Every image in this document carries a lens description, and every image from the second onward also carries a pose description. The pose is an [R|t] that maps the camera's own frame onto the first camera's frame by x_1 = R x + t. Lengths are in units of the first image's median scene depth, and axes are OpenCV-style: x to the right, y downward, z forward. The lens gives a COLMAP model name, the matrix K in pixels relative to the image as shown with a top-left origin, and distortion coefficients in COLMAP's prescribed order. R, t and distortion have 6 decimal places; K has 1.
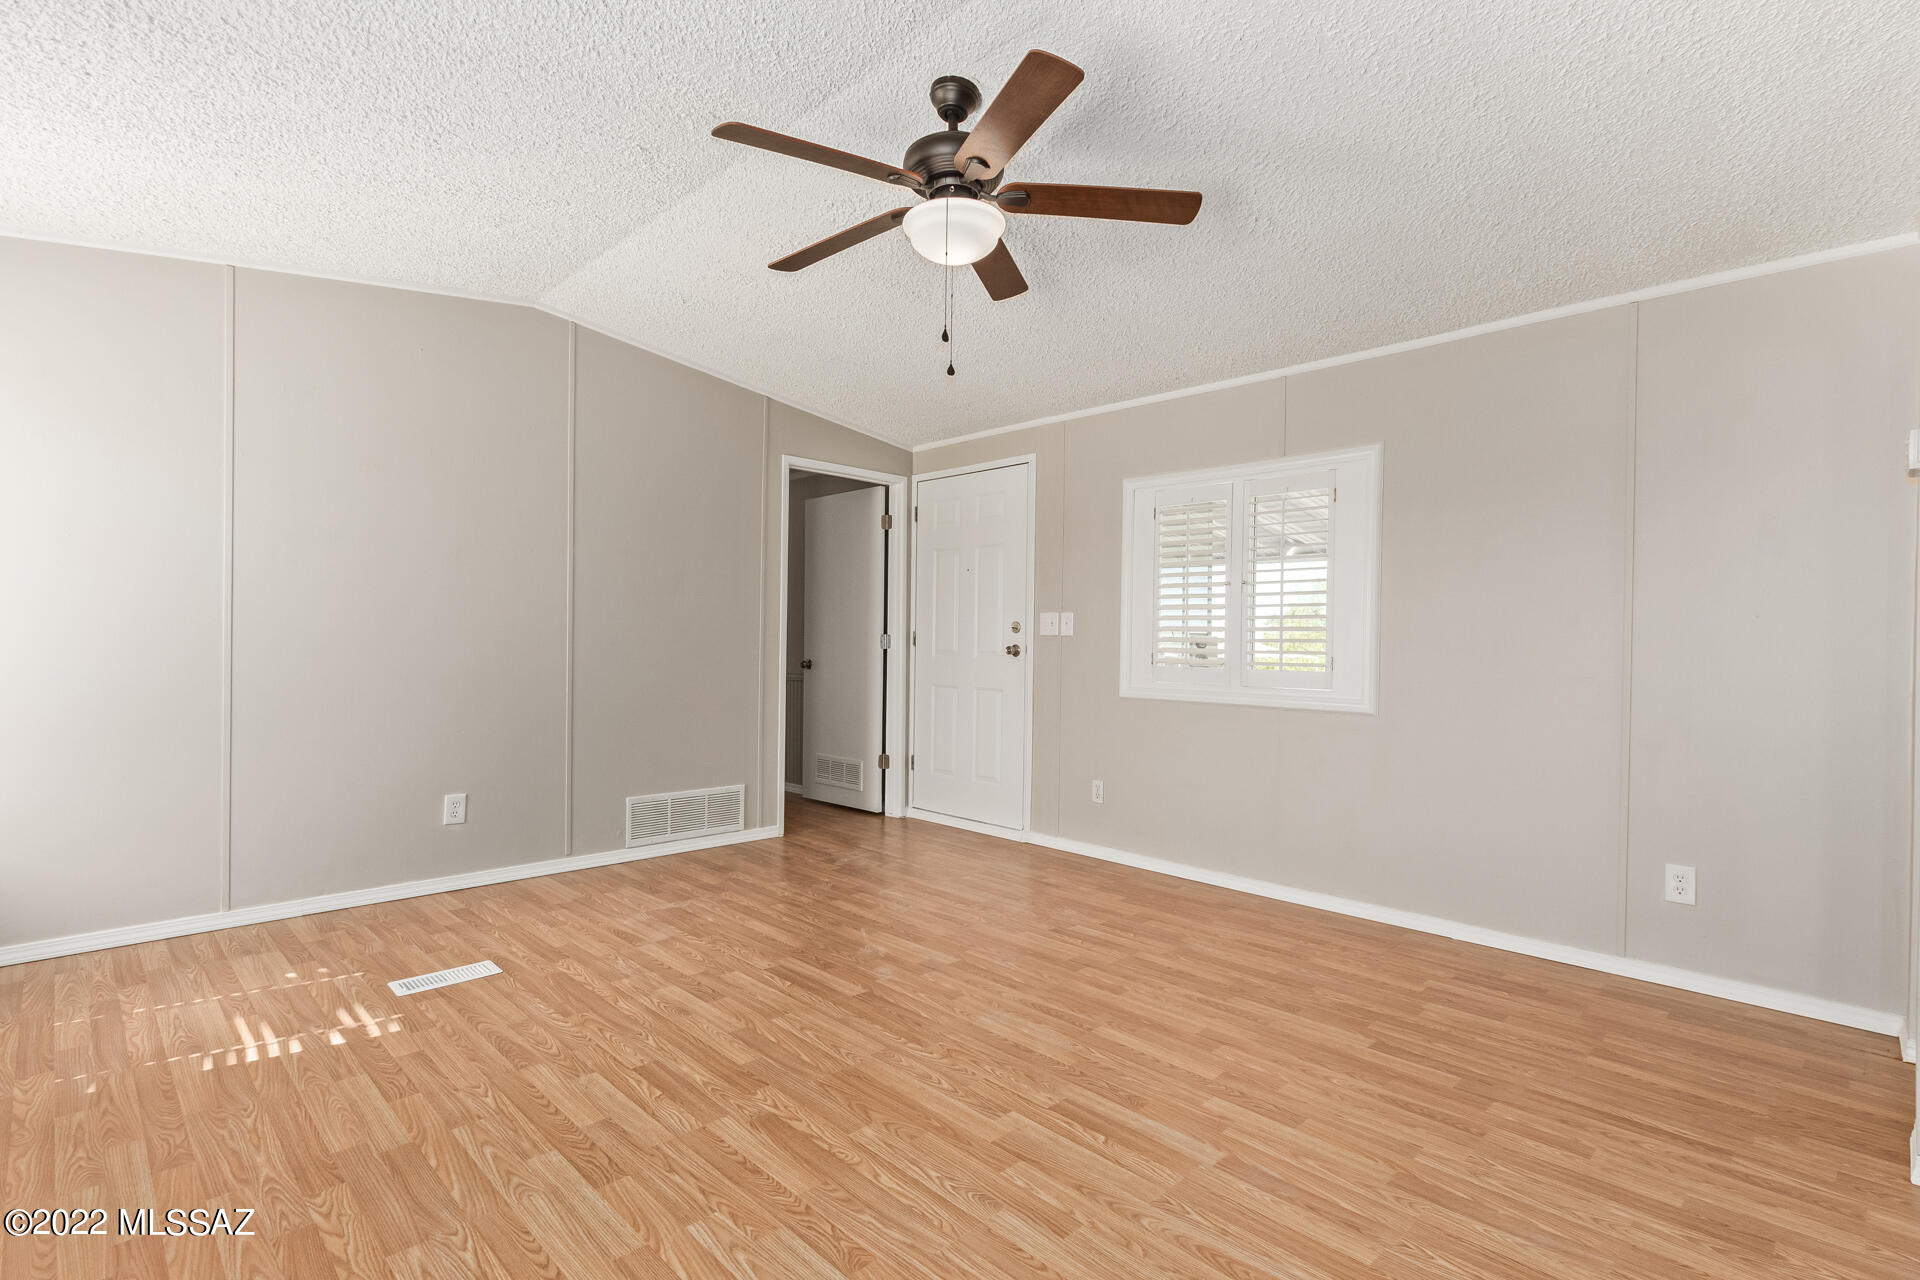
lens RADIAL K [[916.9, 0, 957.2], [0, 916.9, 653.3], [0, 0, 1]] dist [0.003937, -0.002302]
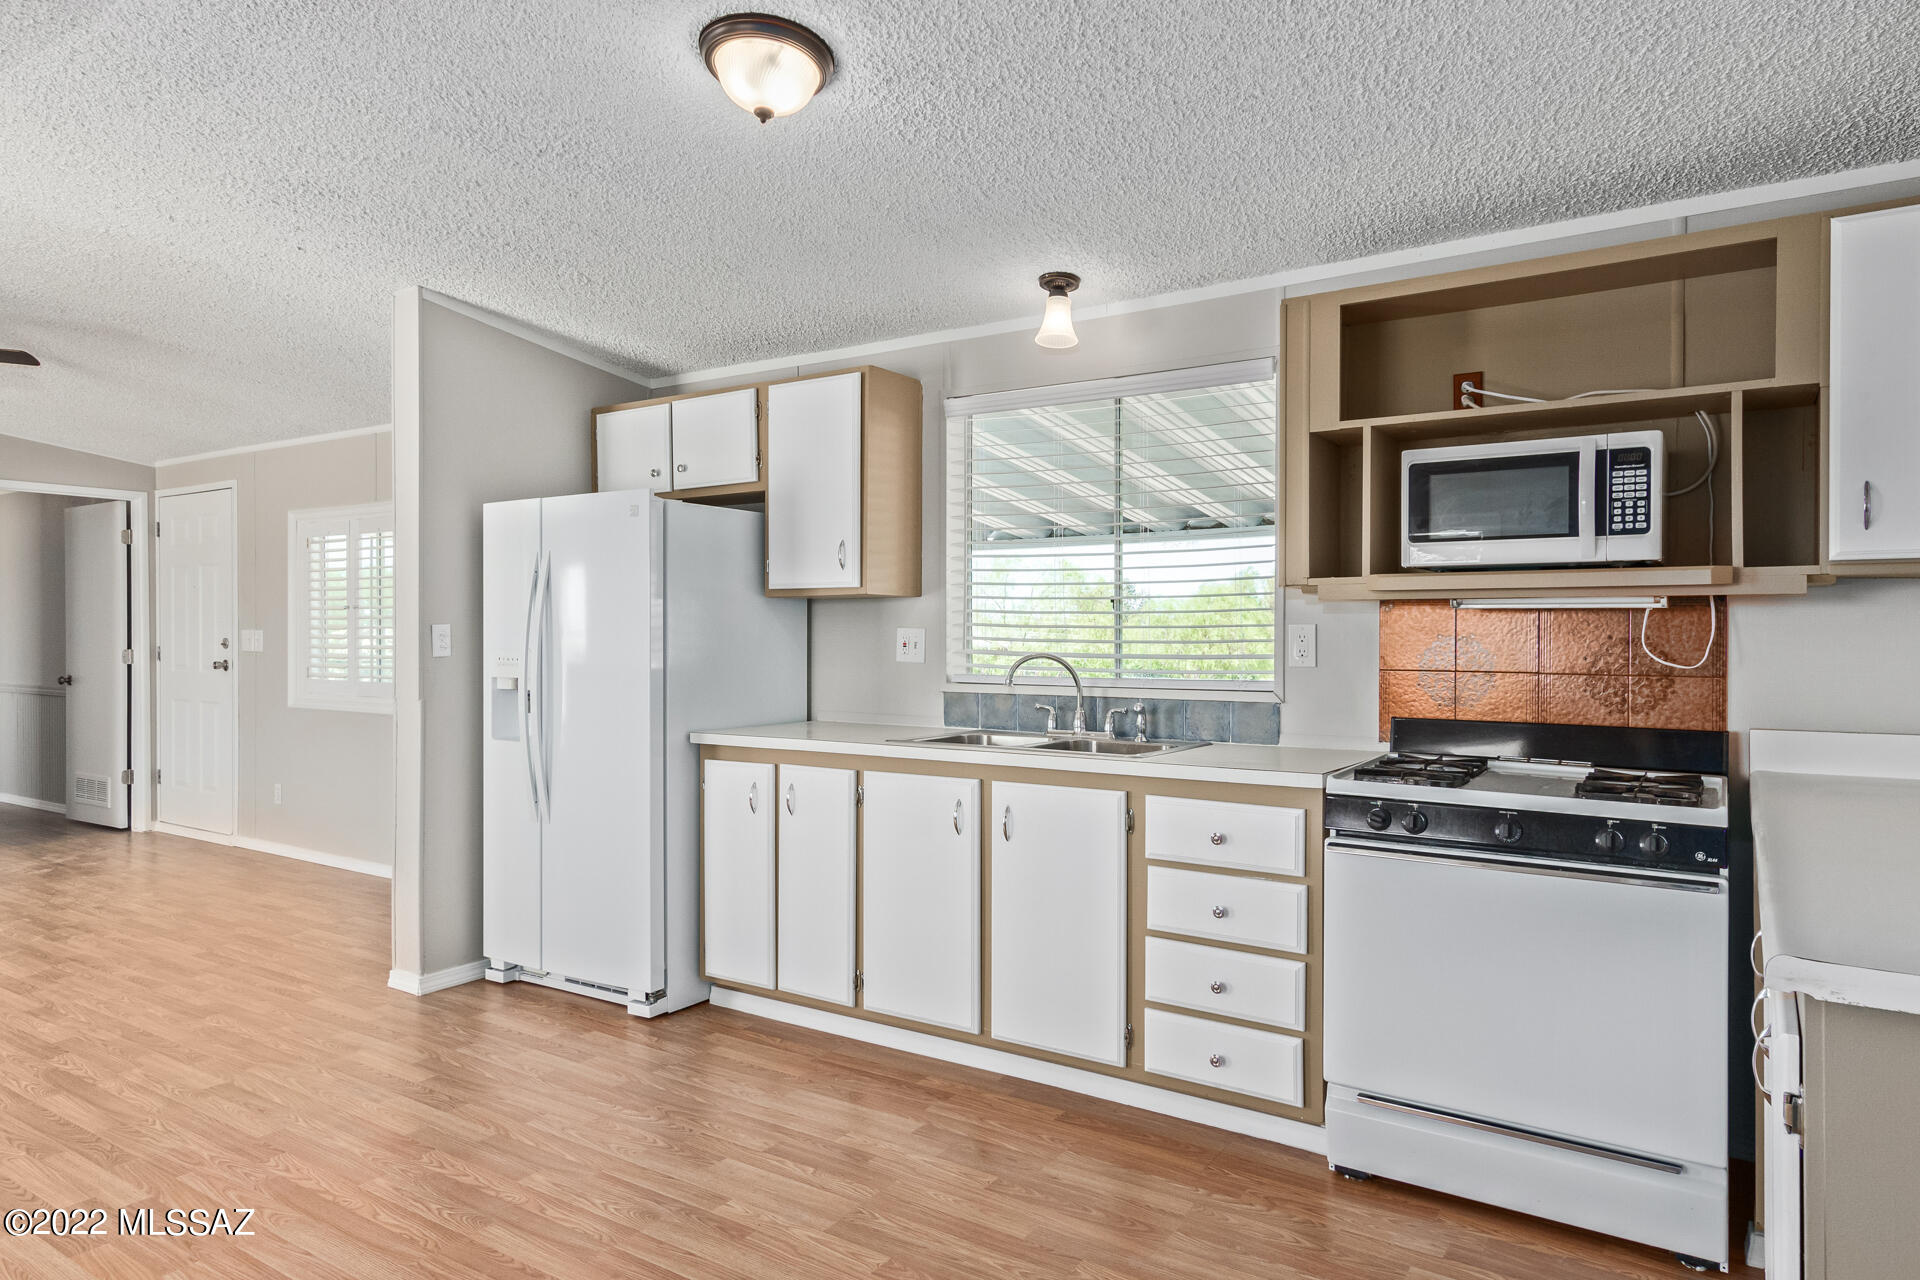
lens RADIAL K [[1179.5, 0, 969.2], [0, 1179.5, 647.8], [0, 0, 1]] dist [0.007052, 0.003042]
pose [[0.977573, -0.018359, 0.209797, 1.093638], [0.017567, 0.999830, 0.005636, -0.027997], [-0.209864, -0.001824, 0.977729, -0.906902]]
